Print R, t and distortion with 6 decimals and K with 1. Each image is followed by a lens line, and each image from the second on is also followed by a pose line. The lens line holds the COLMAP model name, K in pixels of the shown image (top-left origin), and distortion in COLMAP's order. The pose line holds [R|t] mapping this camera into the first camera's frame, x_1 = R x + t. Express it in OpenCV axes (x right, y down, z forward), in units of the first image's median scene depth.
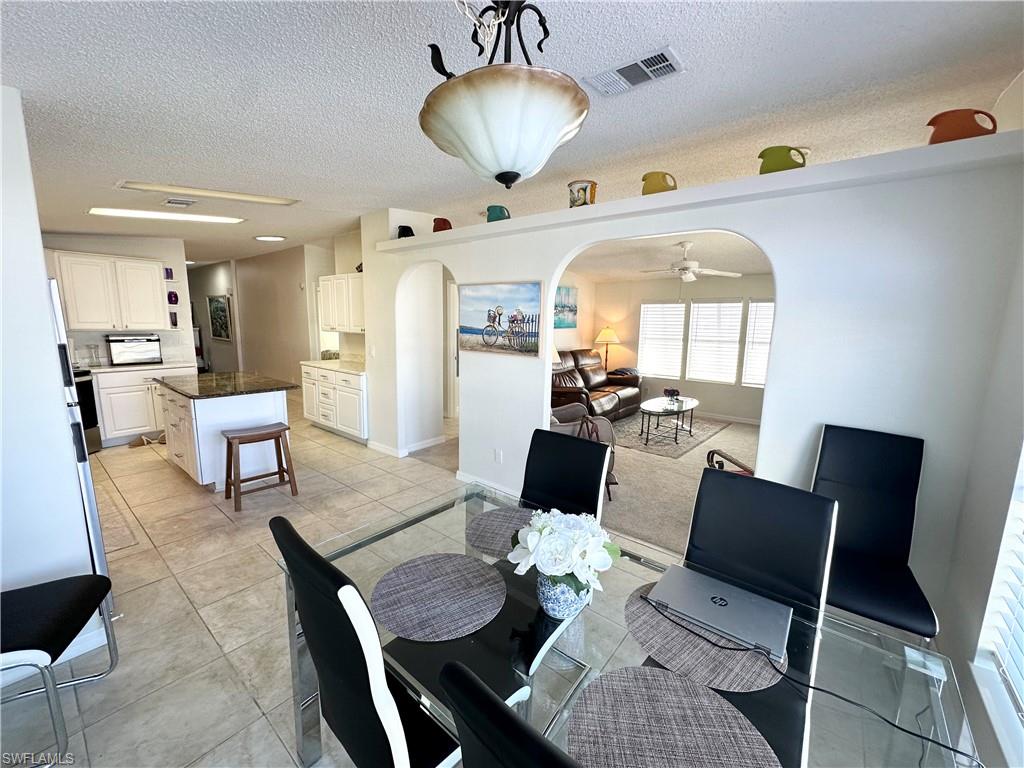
lens RADIAL K [[409.2, 0, 512.0], [0, 409.2, 384.0], [0, 0, 1]] dist [-0.000434, 0.000051]
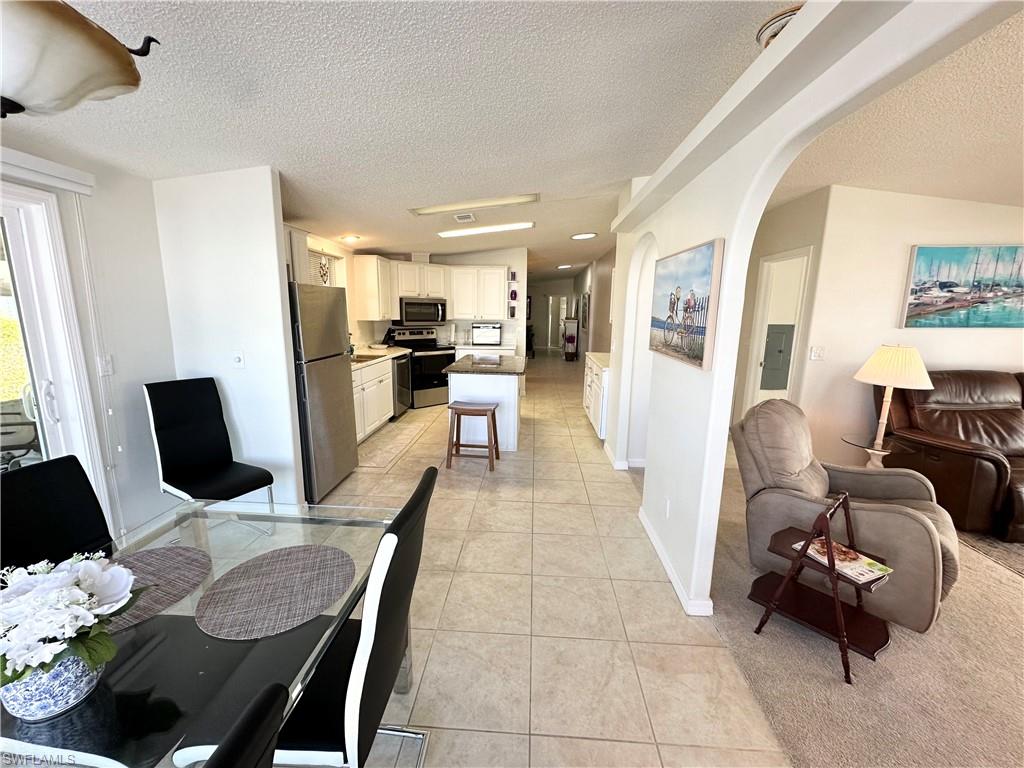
lens RADIAL K [[409.2, 0, 512.0], [0, 409.2, 384.0], [0, 0, 1]] dist [-0.000434, 0.000051]
pose [[0.585851, 0.136657, -0.798814, 0.274013], [-0.128223, 0.988895, 0.075137, -0.037331], [0.800211, 0.058408, 0.596867, 0.300504]]
